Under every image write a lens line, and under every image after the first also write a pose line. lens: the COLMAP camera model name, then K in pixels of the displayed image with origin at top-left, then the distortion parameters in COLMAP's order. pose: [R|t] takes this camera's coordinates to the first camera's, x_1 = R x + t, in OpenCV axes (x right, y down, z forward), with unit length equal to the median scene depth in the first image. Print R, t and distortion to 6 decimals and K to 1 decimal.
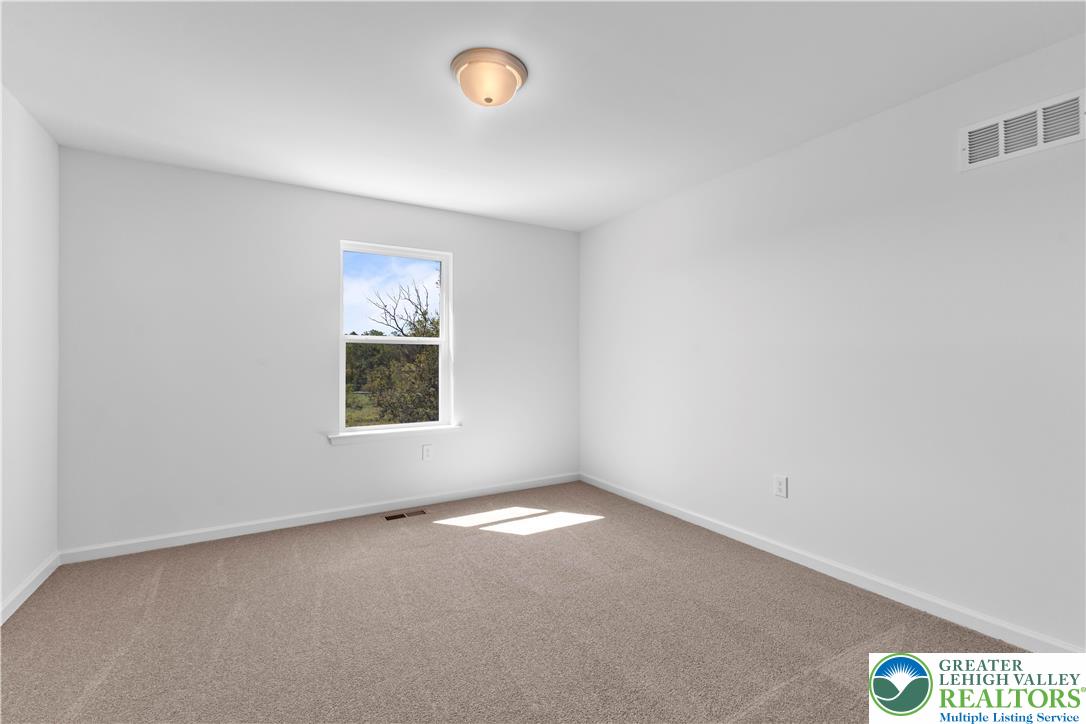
lens RADIAL K [[471.4, 0, 542.8], [0, 471.4, 354.0], [0, 0, 1]] dist [-0.000051, -0.000023]
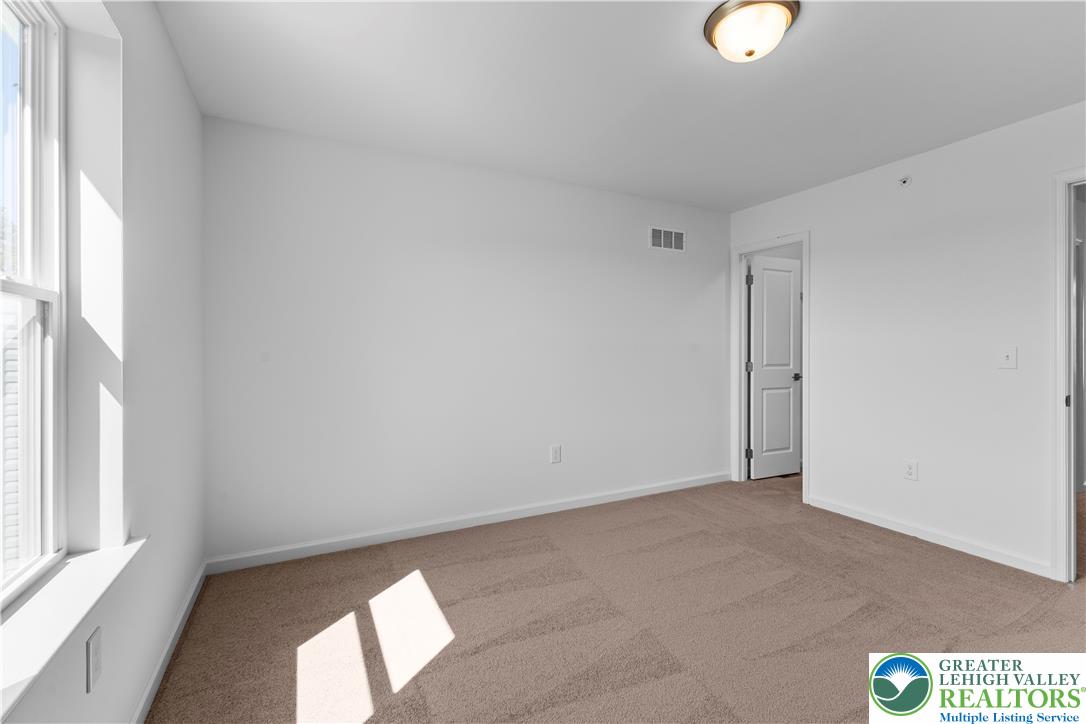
lens RADIAL K [[471.4, 0, 542.8], [0, 471.4, 354.0], [0, 0, 1]] dist [-0.000051, -0.000023]
pose [[0.064977, -0.004512, 0.997877, -0.713912], [-0.006515, 0.999967, 0.004946, 0.013248], [-0.997866, -0.006823, 0.064945, 0.944805]]
